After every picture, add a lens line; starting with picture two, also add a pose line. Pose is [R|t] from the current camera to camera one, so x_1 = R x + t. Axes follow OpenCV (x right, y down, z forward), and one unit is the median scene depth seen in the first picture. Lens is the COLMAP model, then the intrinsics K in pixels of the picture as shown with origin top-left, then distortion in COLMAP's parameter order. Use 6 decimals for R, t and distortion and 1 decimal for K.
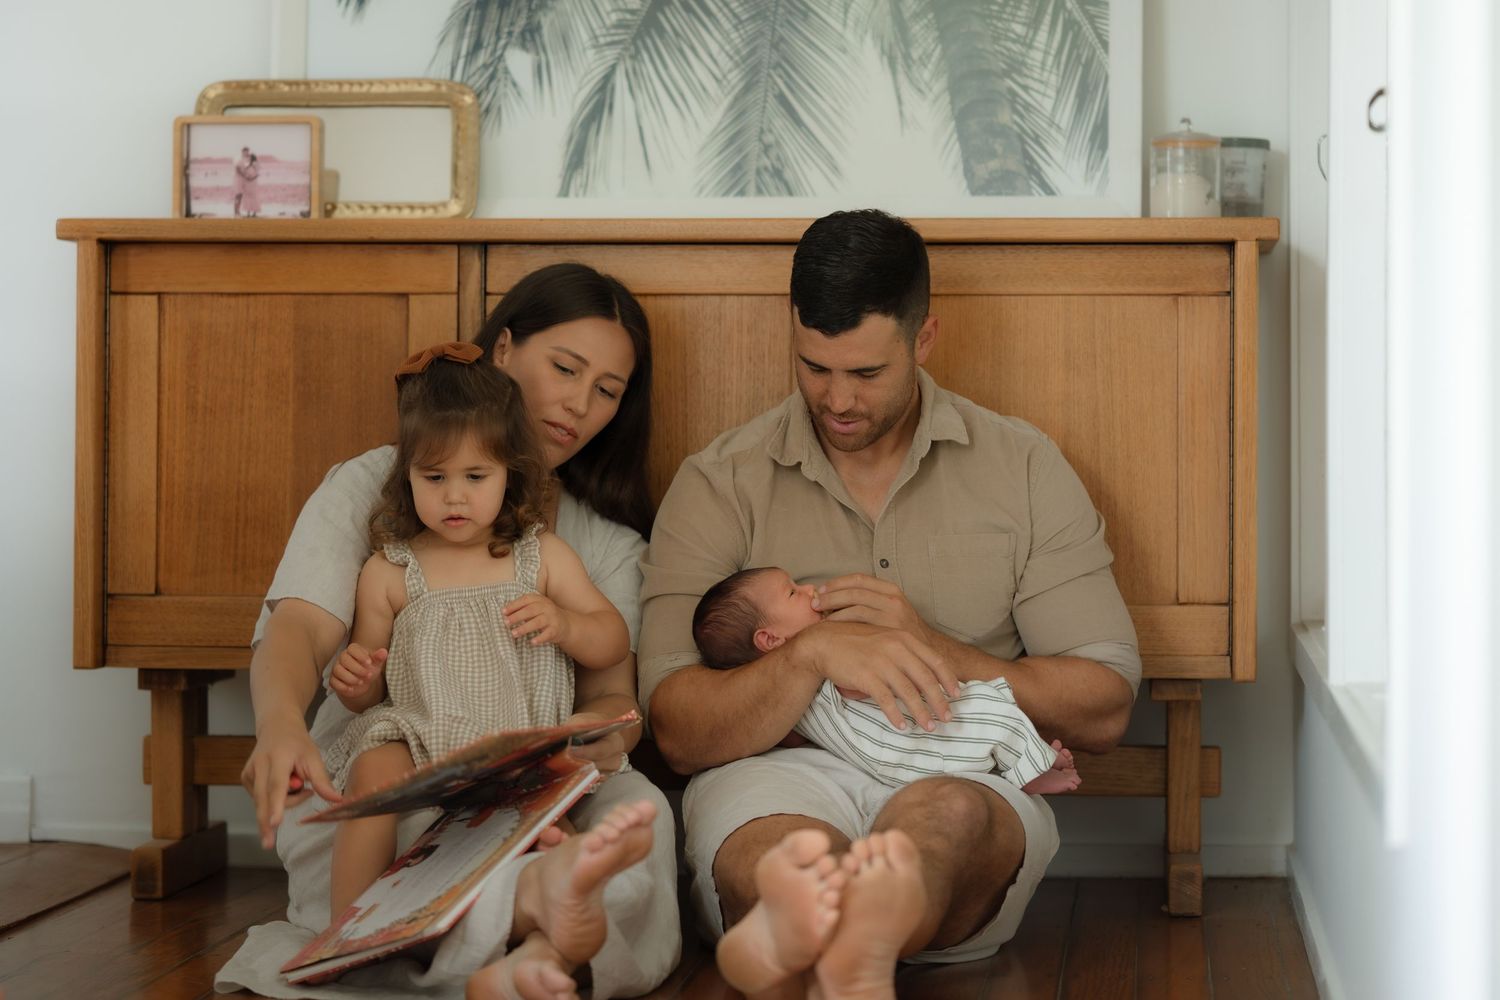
lens RADIAL K [[4471.2, 0, 657.7], [0, 4471.2, 385.3], [0, 0, 1]] dist [0.027356, 0.000000]
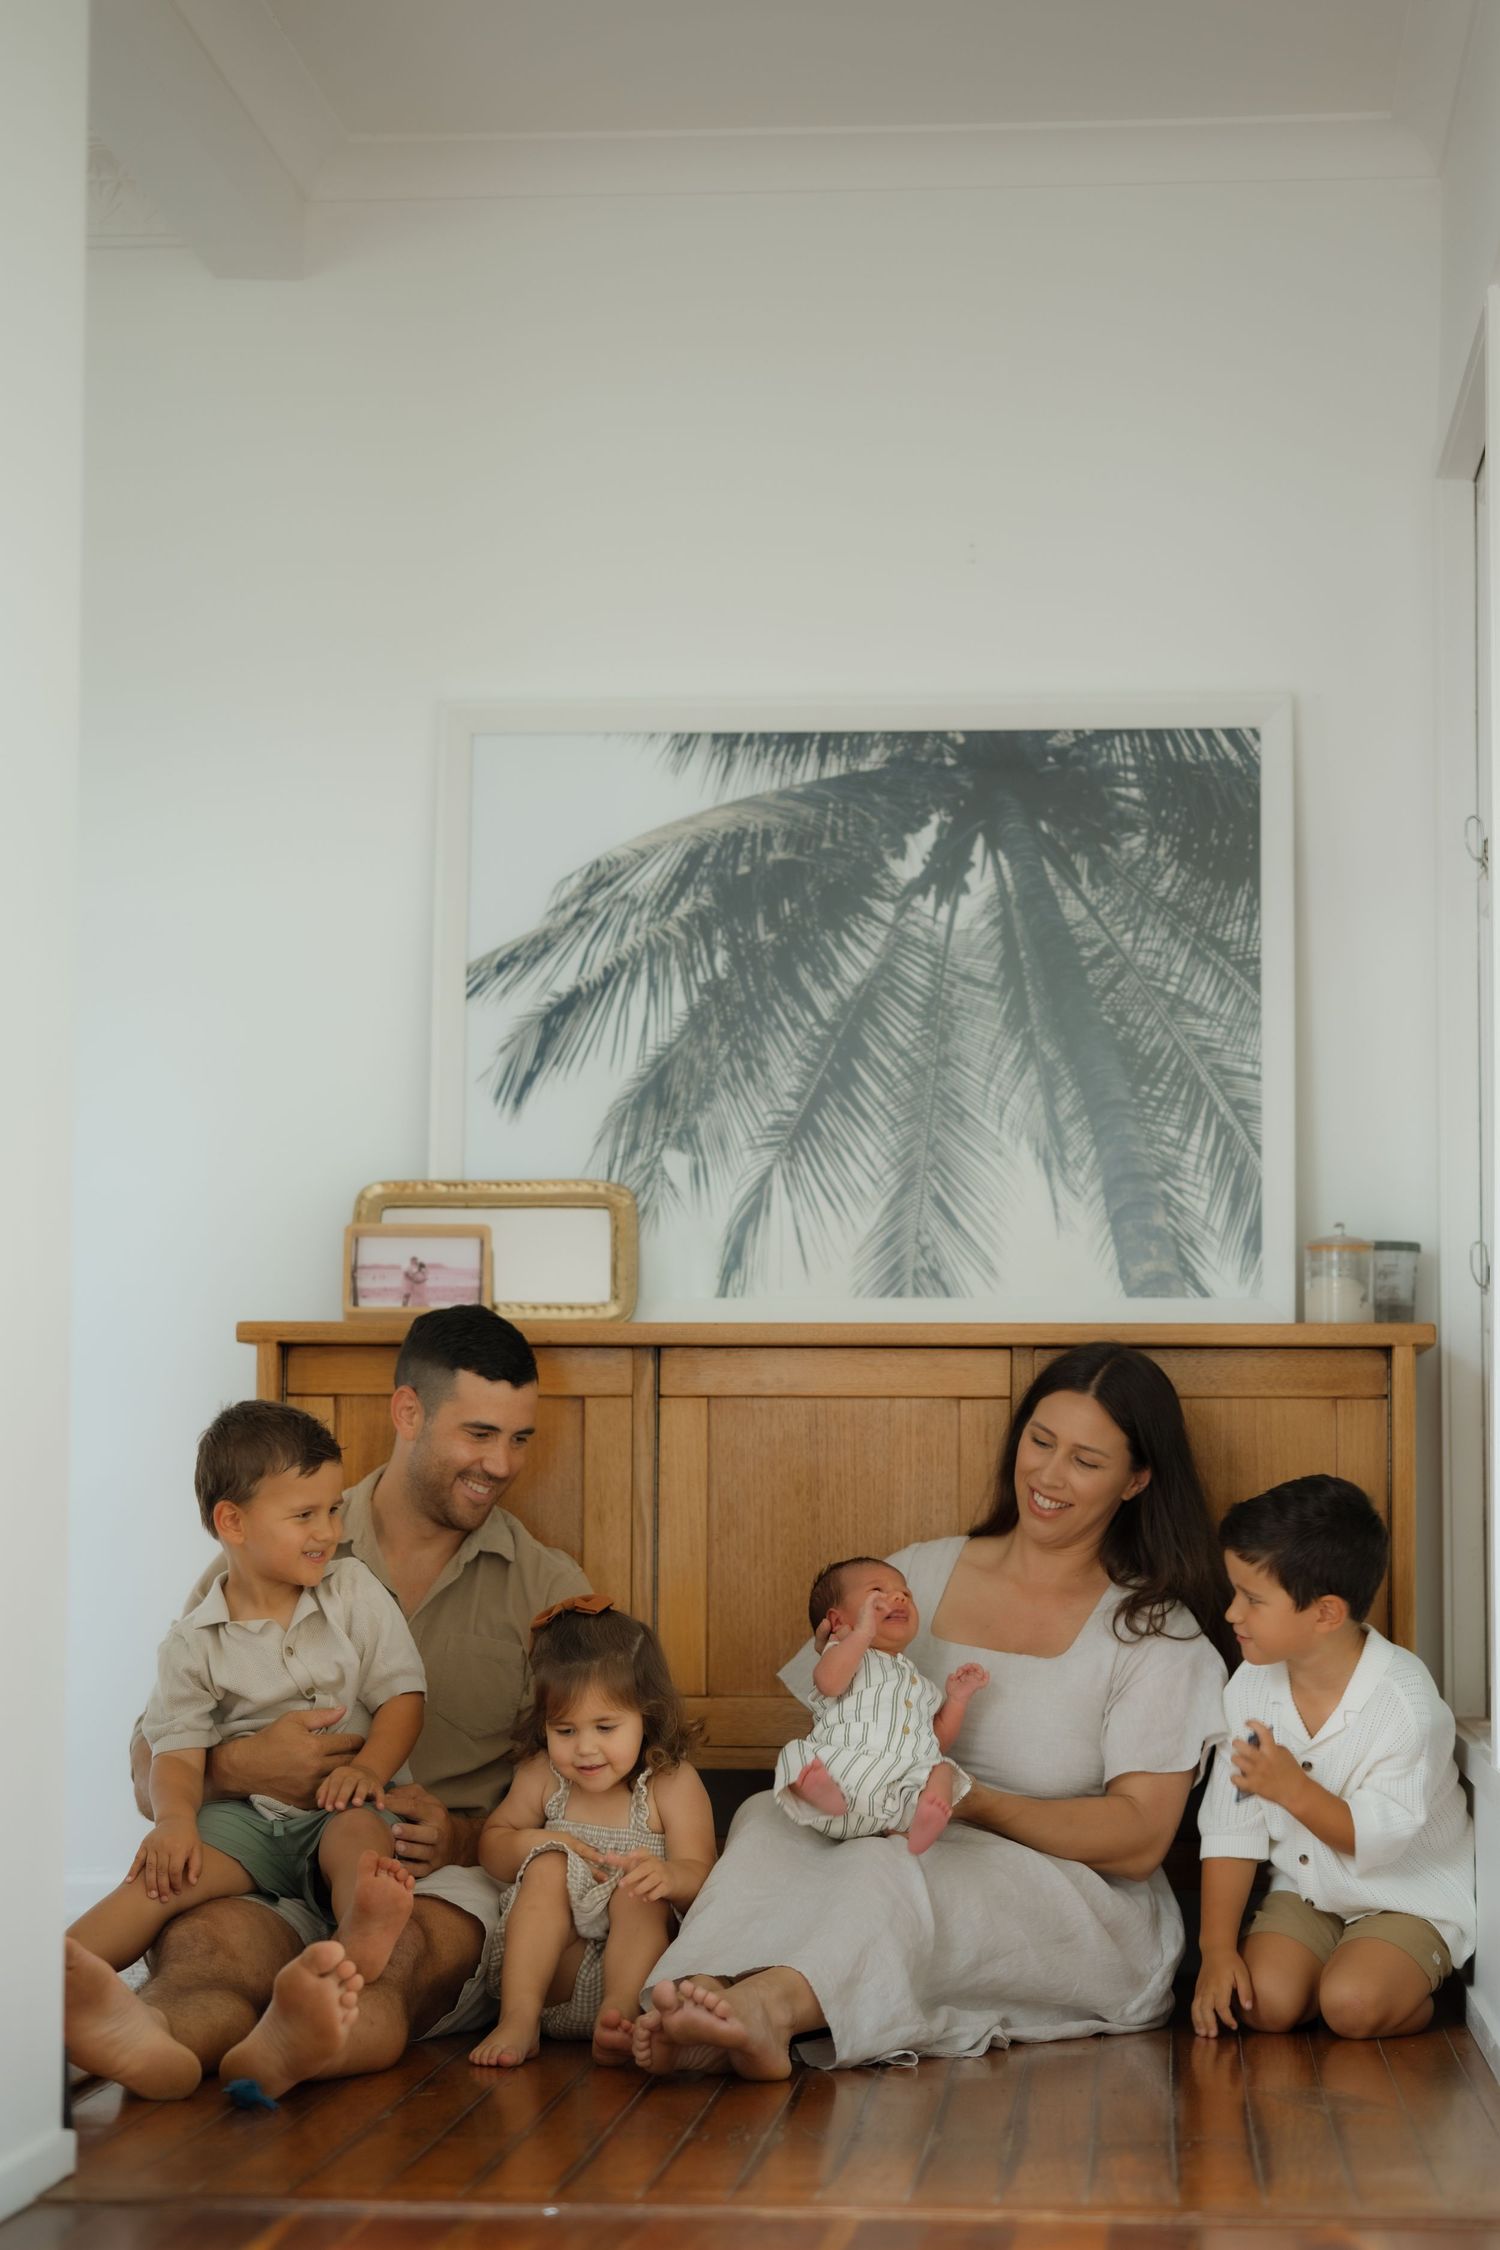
lens RADIAL K [[5709.8, 0, 765.0], [0, 5709.8, 1137.8], [0, 0, 1]] dist [0.005355, 0.000000]
pose [[0.999244, 0.001835, 0.038833, -0.061829], [0.000300, 0.998491, -0.054914, -0.007463], [-0.038875, 0.054884, 0.997736, -0.287413]]
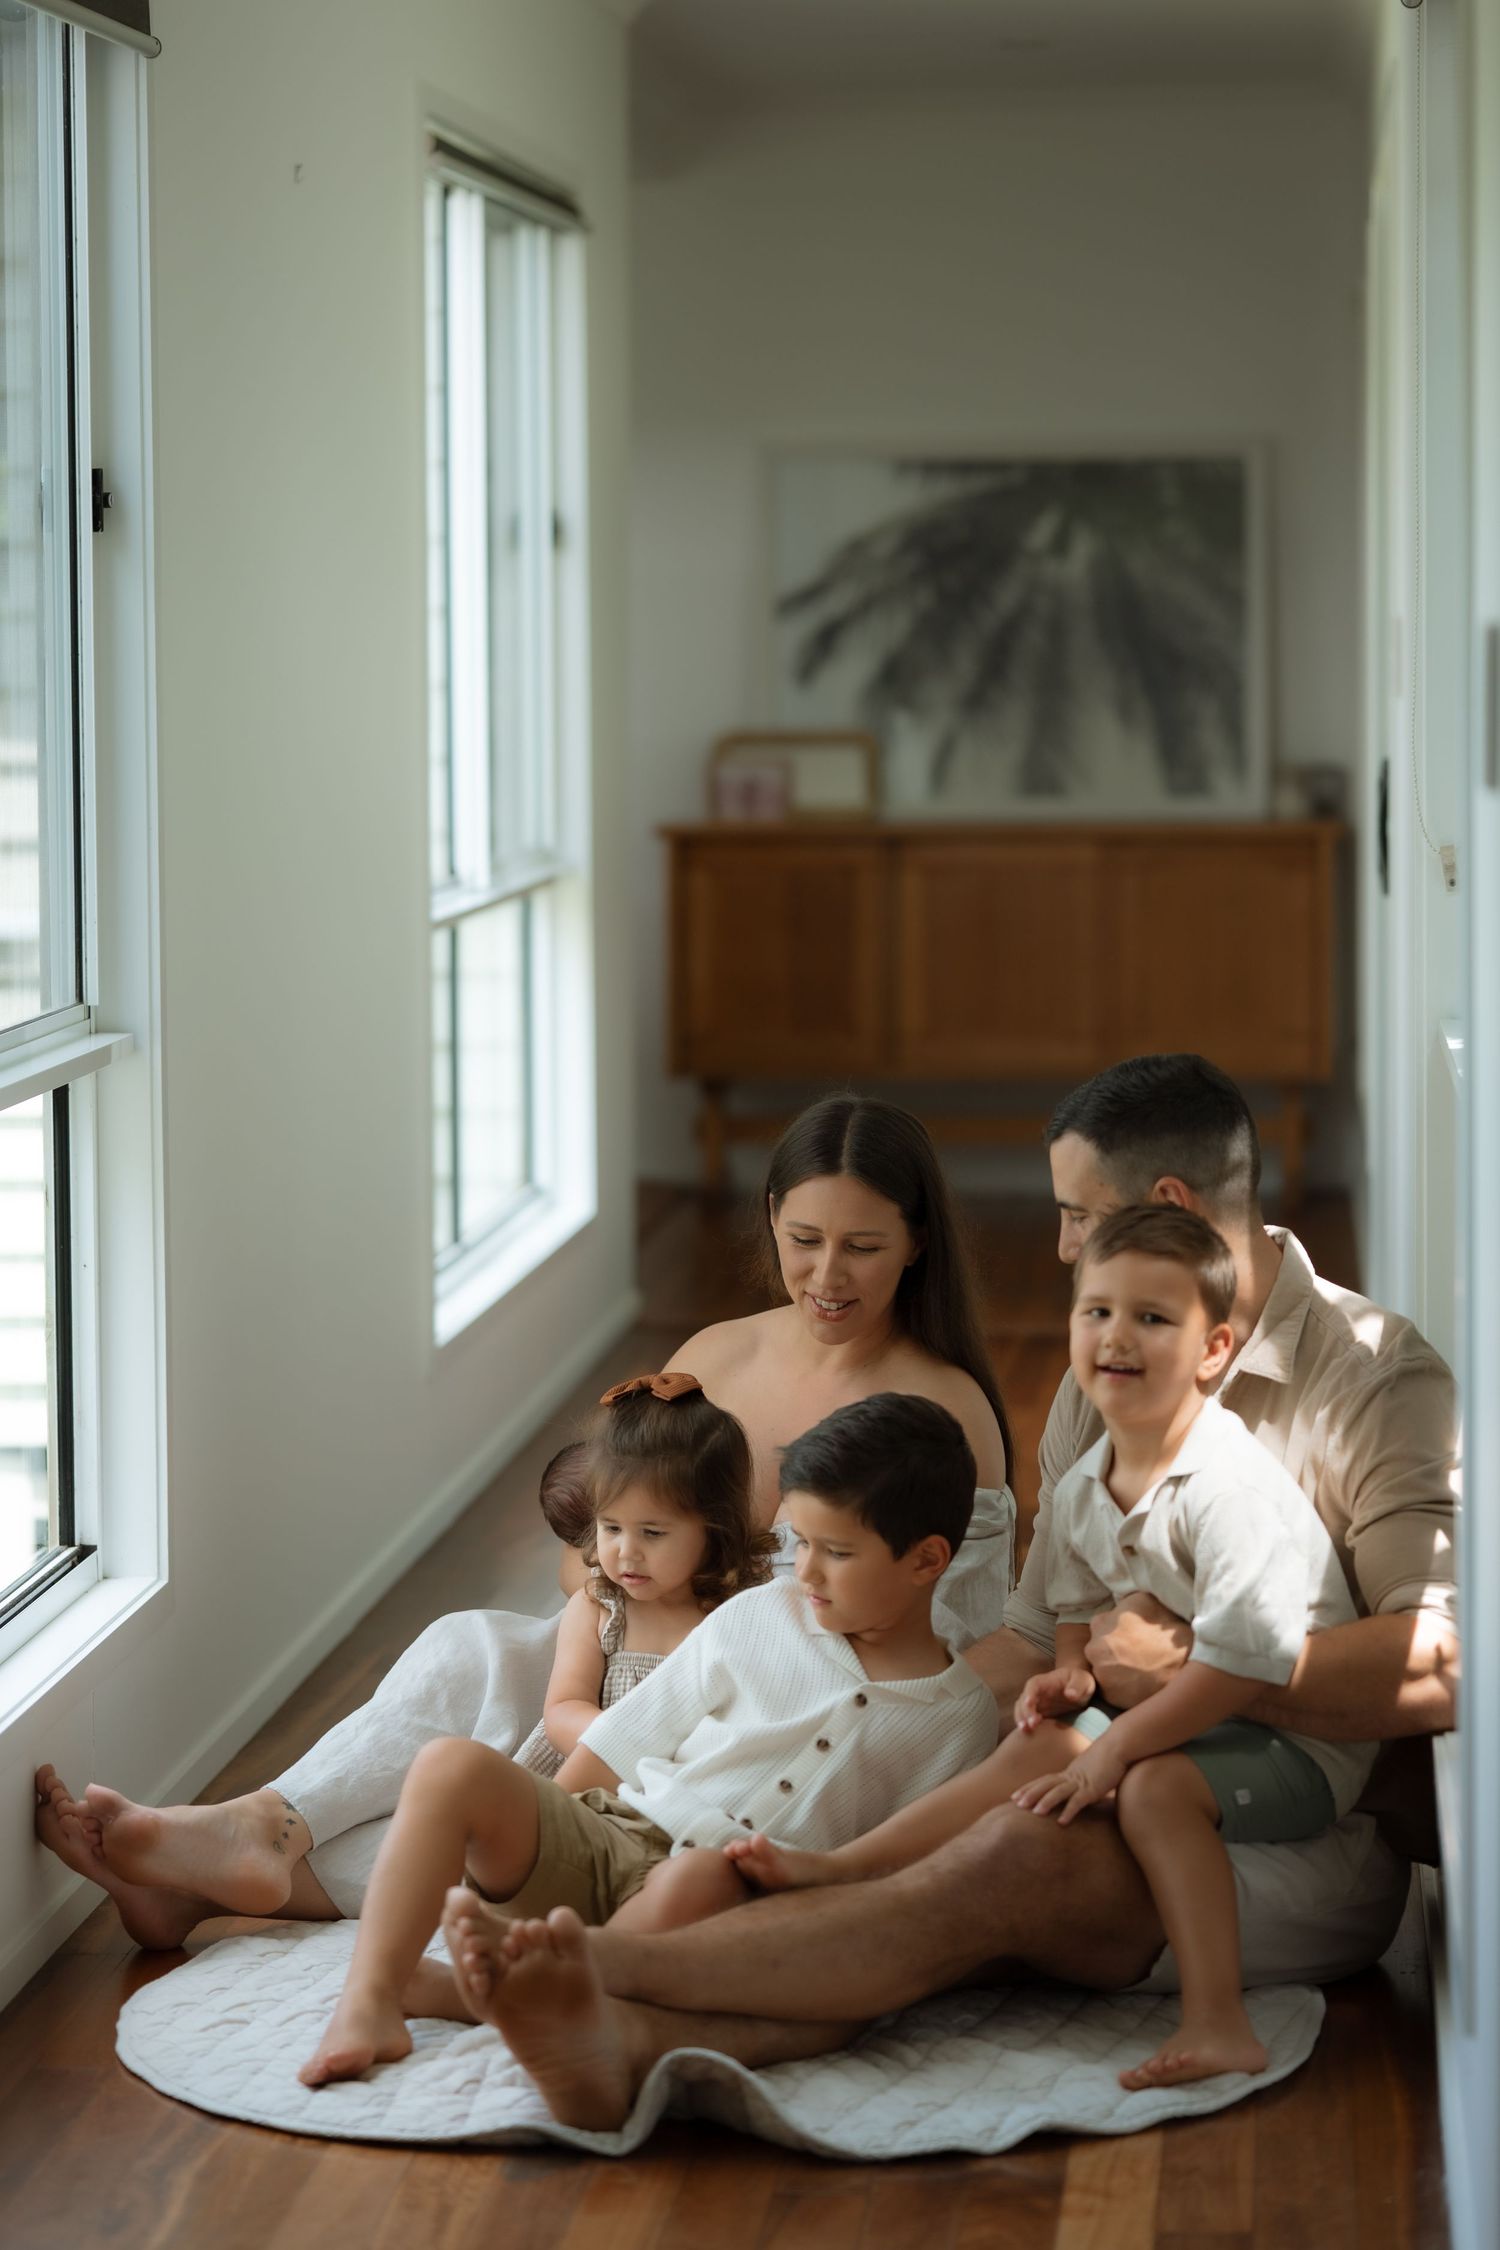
lens RADIAL K [[5709.8, 0, 747.7], [0, 5709.8, 1122.7], [0, 0, 1]] dist [0.005355, 0.000000]
pose [[0.999574, -0.013247, 0.026018, -0.150592], [0.010550, 0.994811, 0.101190, -0.142245], [-0.027224, -0.100872, 0.994527, -1.196721]]
